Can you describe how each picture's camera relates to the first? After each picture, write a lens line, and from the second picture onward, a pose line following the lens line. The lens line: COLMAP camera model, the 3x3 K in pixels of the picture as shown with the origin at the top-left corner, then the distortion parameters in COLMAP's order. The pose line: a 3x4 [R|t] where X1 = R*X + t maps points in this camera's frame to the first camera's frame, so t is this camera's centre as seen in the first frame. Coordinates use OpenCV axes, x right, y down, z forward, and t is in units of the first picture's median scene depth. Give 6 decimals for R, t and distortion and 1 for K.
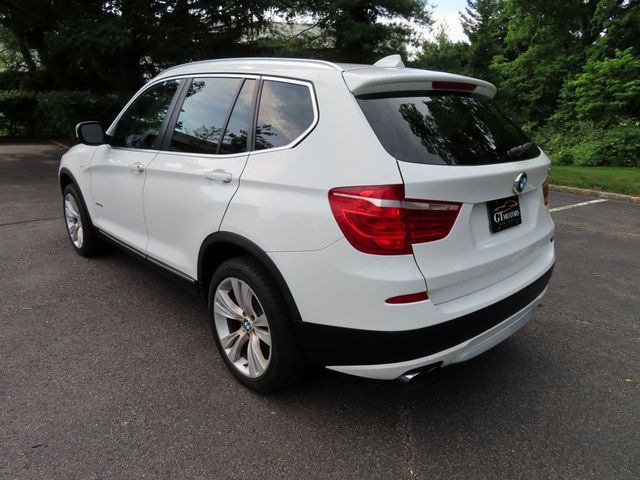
lens RADIAL K [[457.7, 0, 321.6], [0, 457.7, 242.9], [0, 0, 1]] dist [-0.015169, 0.010156]
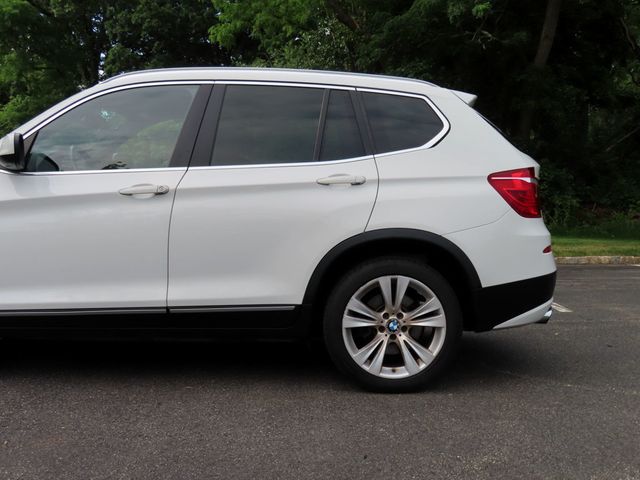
lens RADIAL K [[755.2, 0, 320.6], [0, 755.2, 234.8], [0, 0, 1]] dist [-0.030381, 0.000000]
pose [[0.665441, -0.054407, 0.744465, -1.524989], [0.221421, 0.966839, -0.127259, 0.169376], [-0.712854, 0.249524, 0.655421, 0.000084]]
